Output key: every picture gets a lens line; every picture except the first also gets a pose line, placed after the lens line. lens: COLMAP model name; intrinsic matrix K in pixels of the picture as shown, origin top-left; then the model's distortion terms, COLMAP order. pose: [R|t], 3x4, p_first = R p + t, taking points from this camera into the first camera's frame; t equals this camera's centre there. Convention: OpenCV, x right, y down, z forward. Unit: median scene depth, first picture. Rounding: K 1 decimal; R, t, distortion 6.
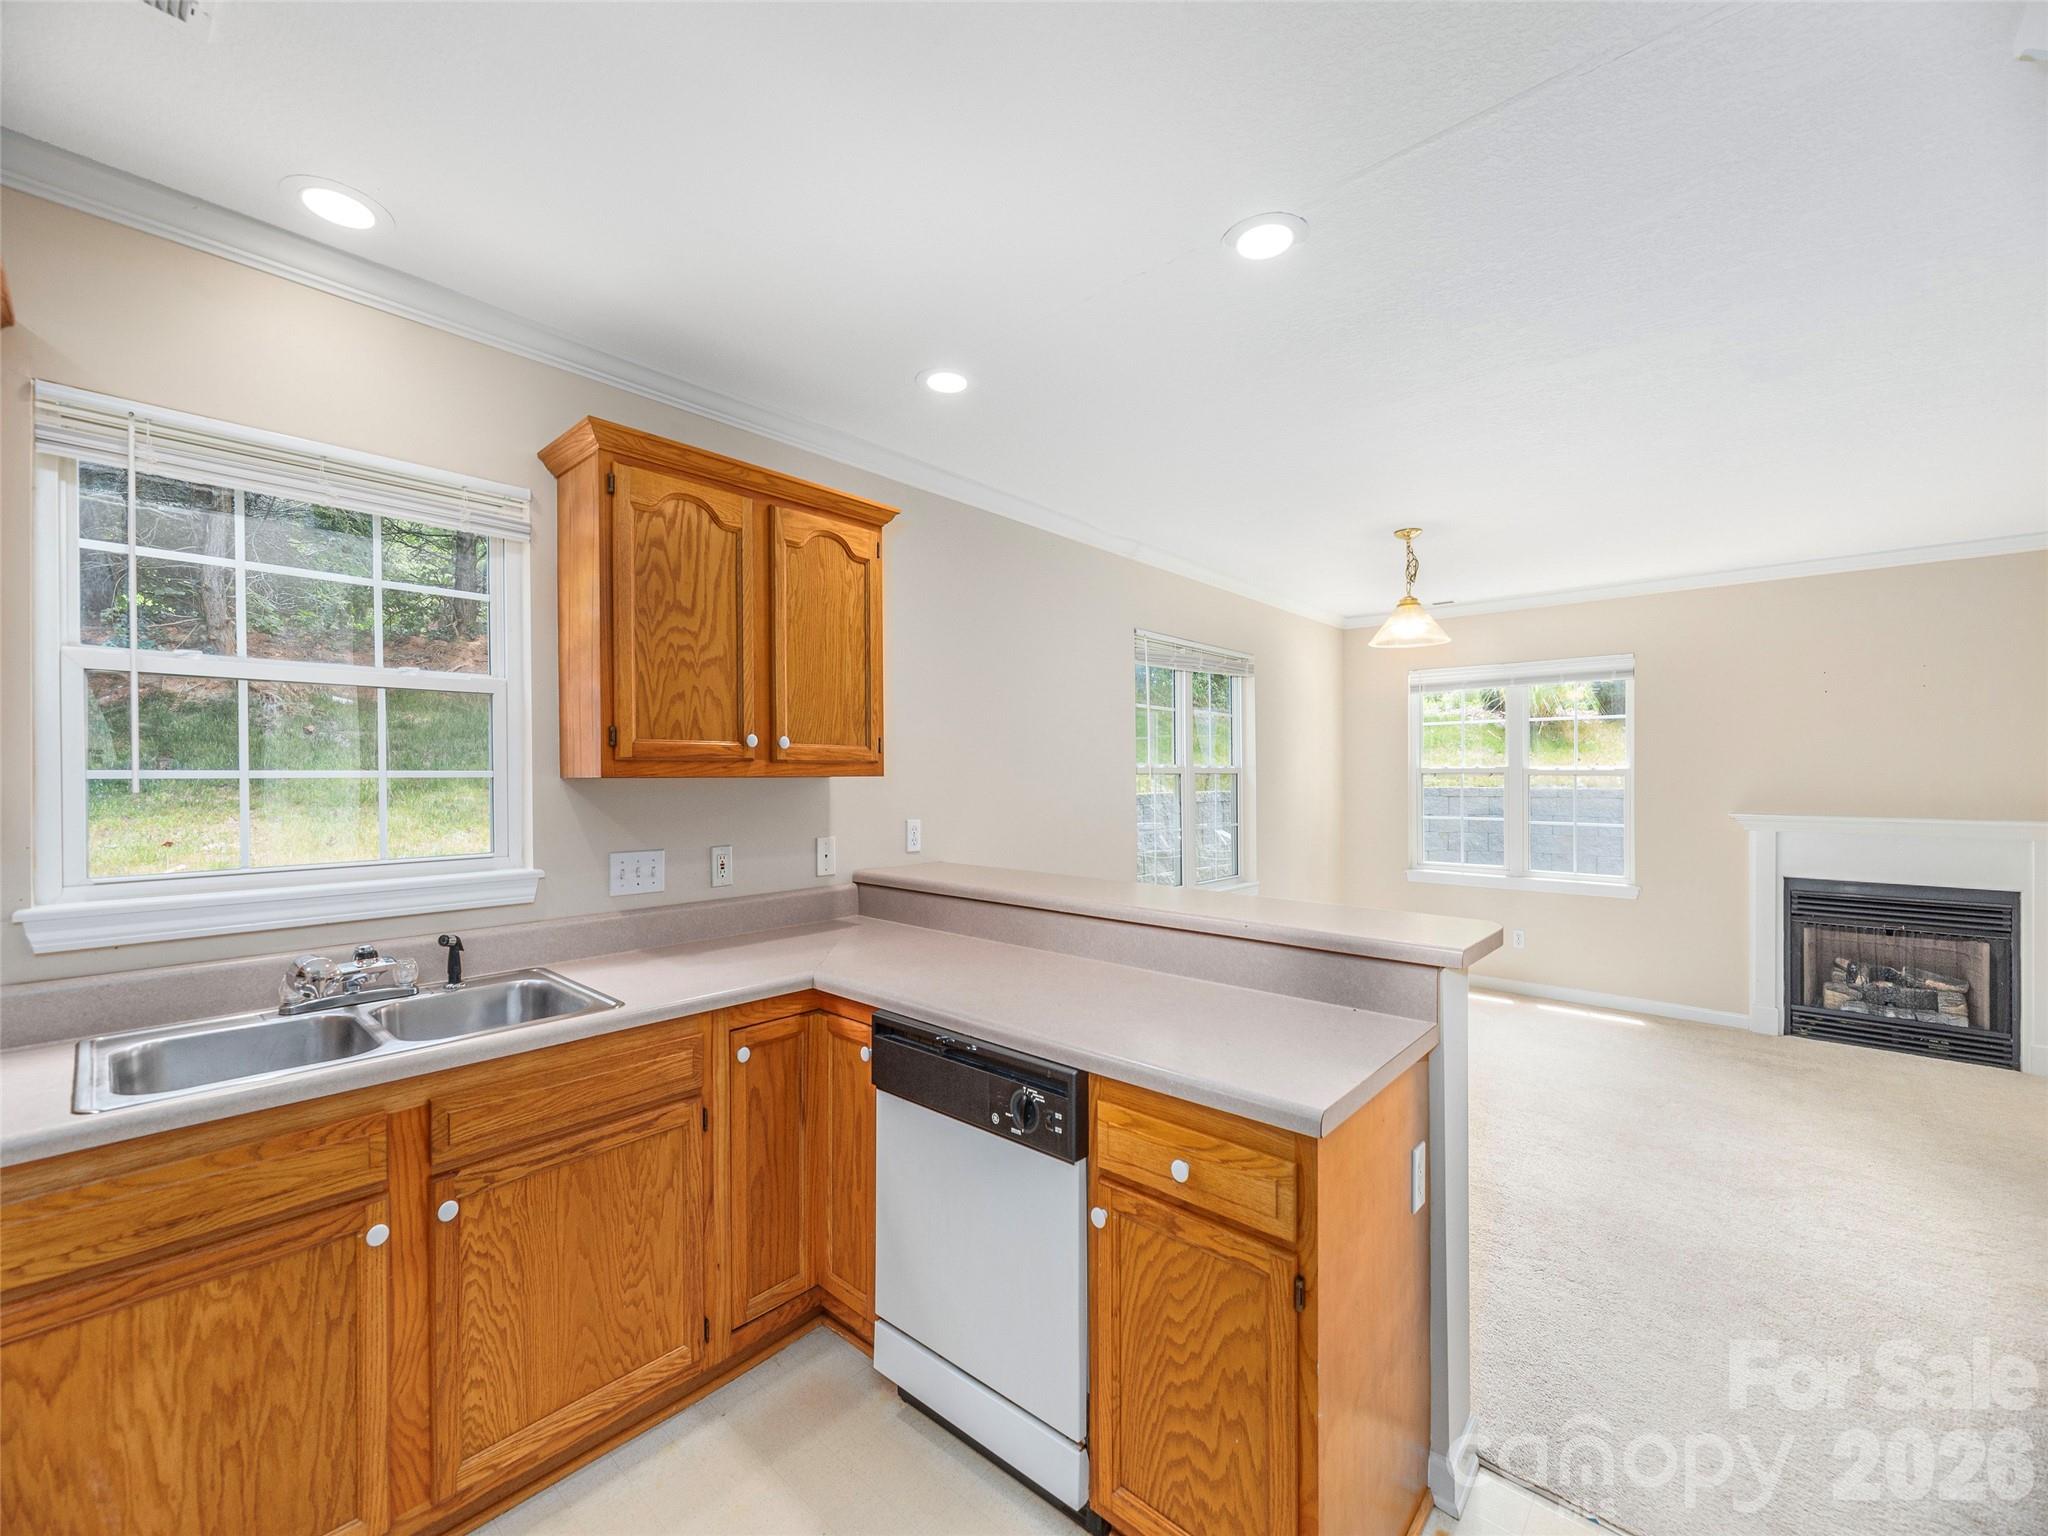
lens RADIAL K [[839.1, 0, 1022.1], [0, 839.1, 783.3], [0, 0, 1]] dist [0.003765, -0.000354]
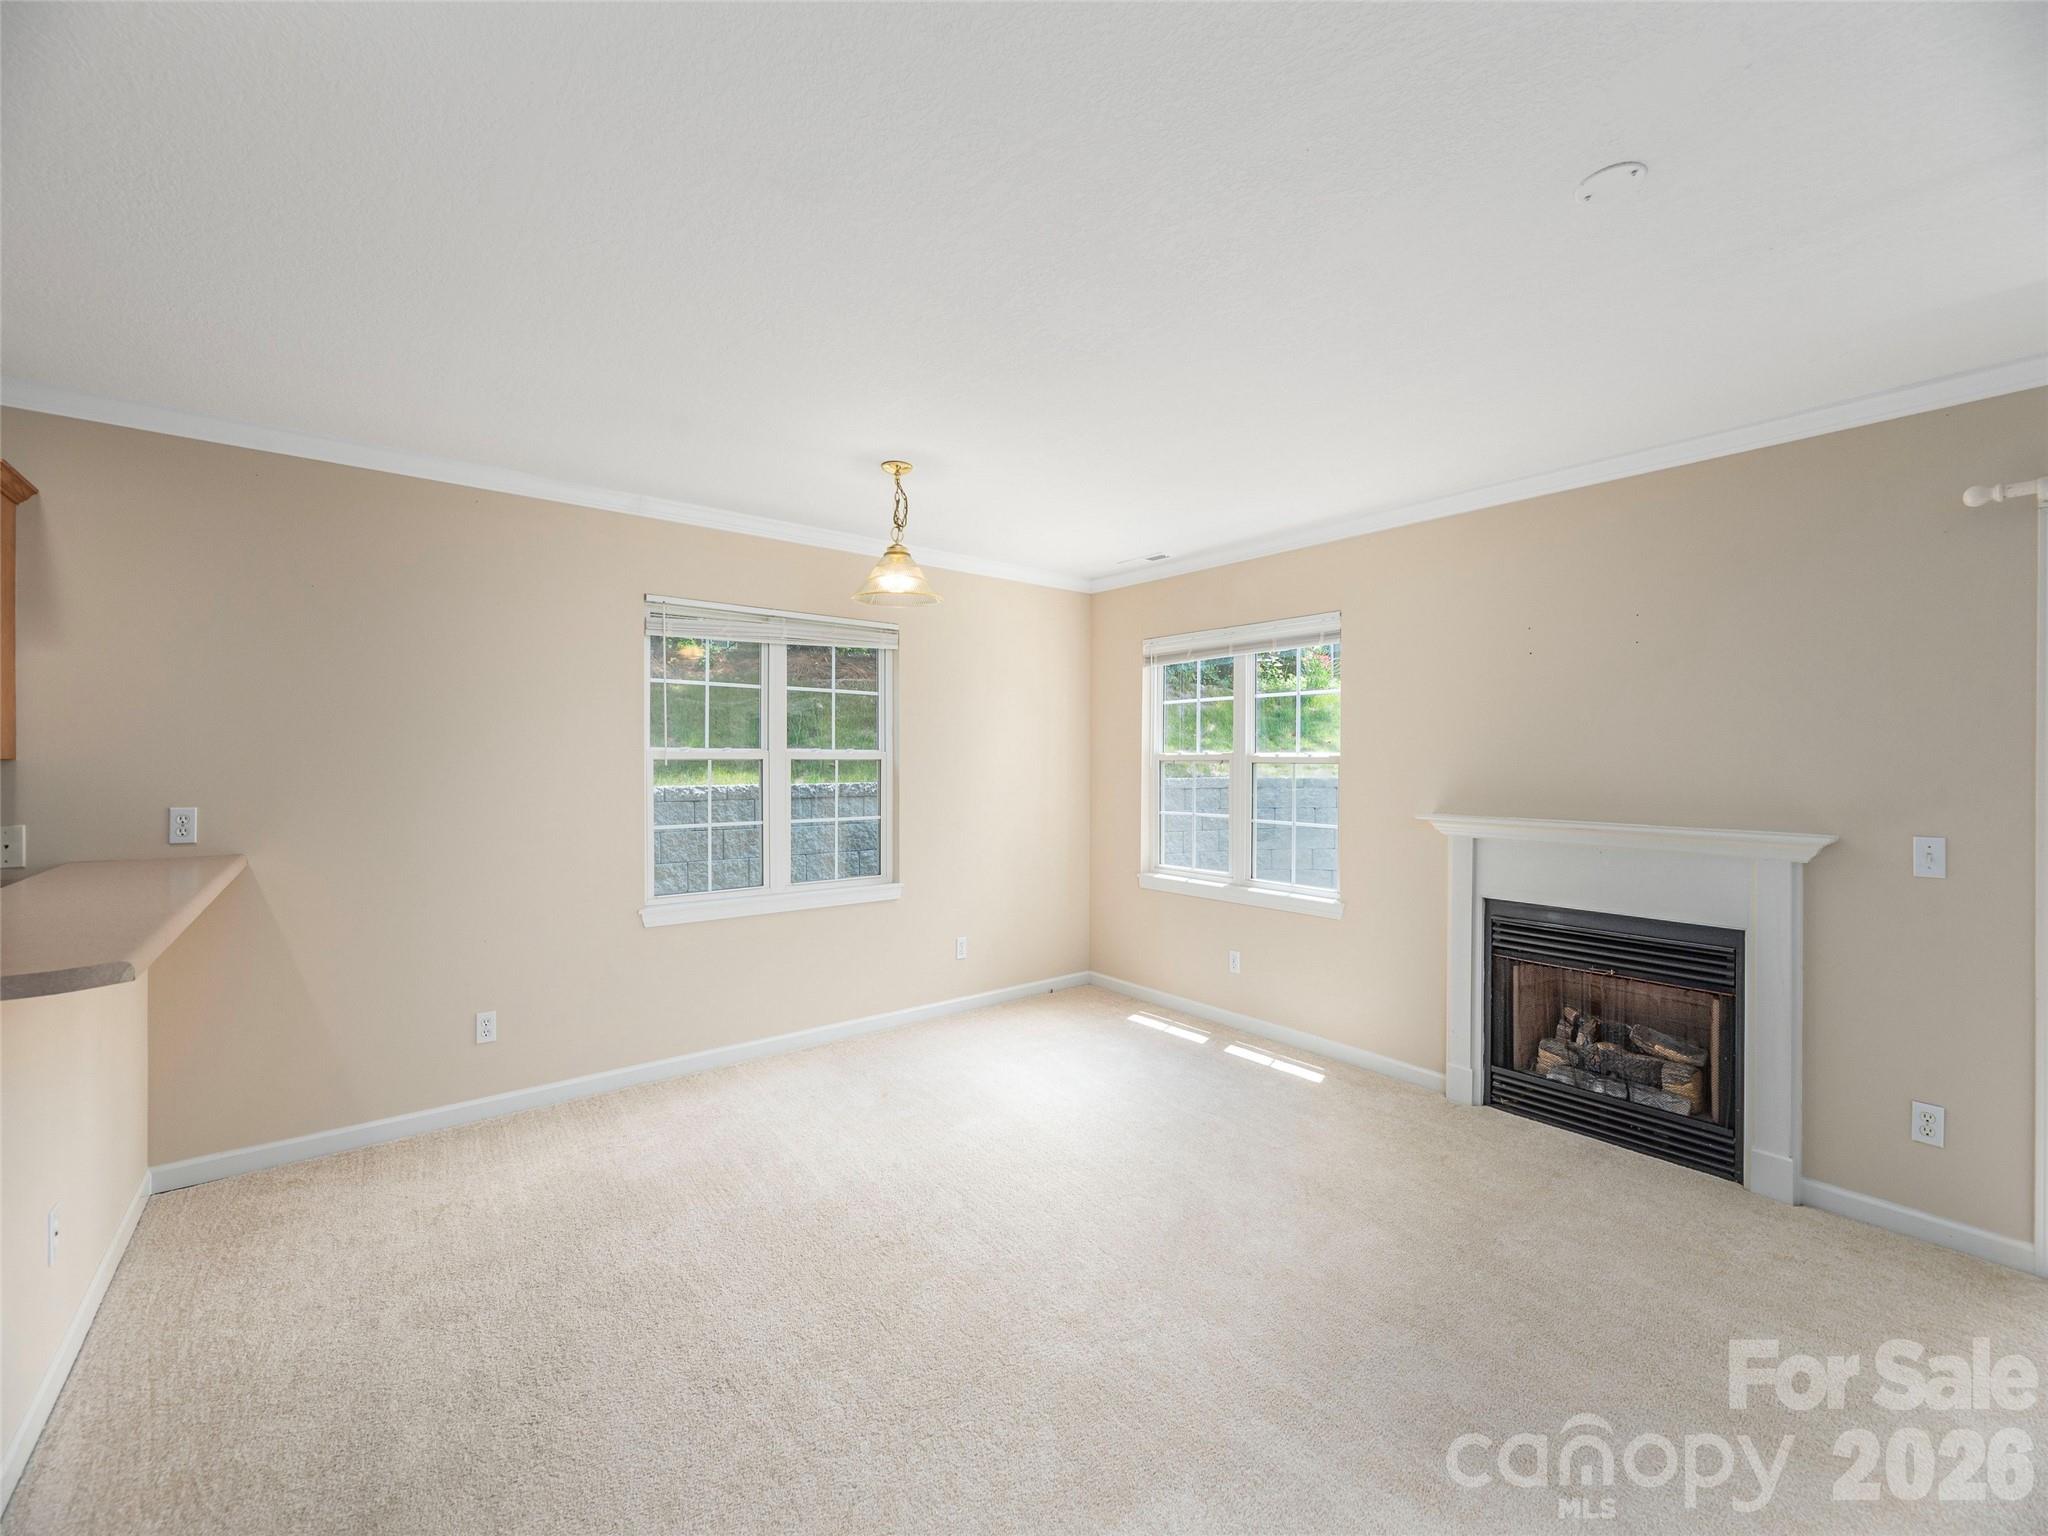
lens RADIAL K [[839.1, 0, 1023.8], [0, 839.1, 761.3], [0, 0, 1]] dist [0.003765, -0.000354]
pose [[0.986893, 0.006335, -0.161255, 1.266190], [-0.007651, 0.999942, -0.007541, -0.007506], [0.161198, 0.008676, 0.986884, 0.366321]]
